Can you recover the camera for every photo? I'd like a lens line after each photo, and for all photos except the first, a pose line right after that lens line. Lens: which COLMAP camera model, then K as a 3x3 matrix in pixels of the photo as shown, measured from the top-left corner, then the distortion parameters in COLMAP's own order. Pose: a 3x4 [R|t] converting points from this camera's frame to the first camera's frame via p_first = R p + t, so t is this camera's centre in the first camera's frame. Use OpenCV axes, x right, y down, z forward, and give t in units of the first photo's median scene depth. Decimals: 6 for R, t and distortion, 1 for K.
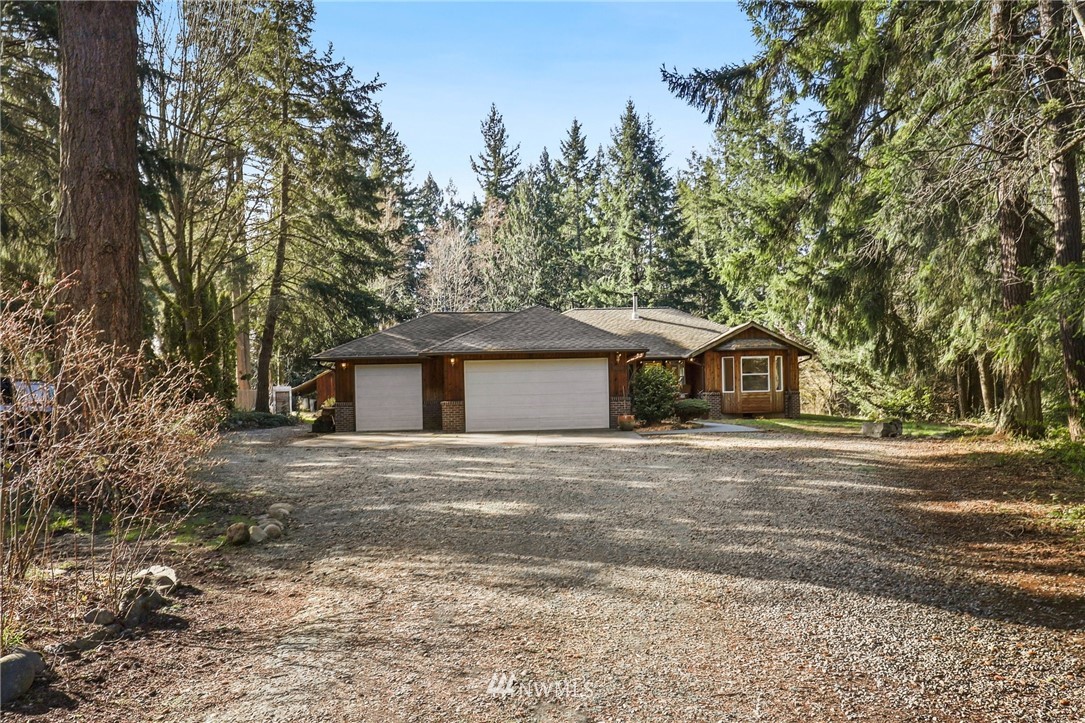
lens RADIAL K [[506.0, 0, 543.5], [0, 506.0, 364.2], [0, 0, 1]] dist [0.005462, -0.001333]
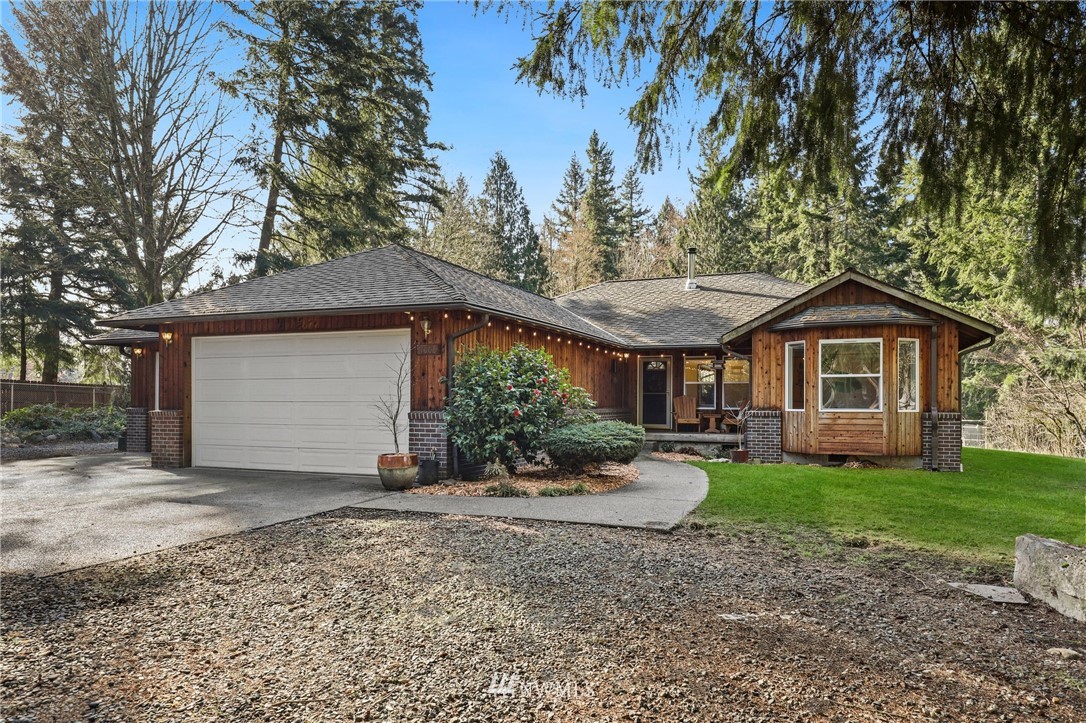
lens RADIAL K [[592.2, 0, 541.8], [0, 592.2, 365.7], [0, 0, 1]] dist [0.007141, 0.001281]
pose [[0.966786, 0.003594, -0.255561, 0.276504], [-0.007779, 0.999852, -0.015366, 0.021817], [0.255468, 0.016843, 0.966671, 0.371402]]
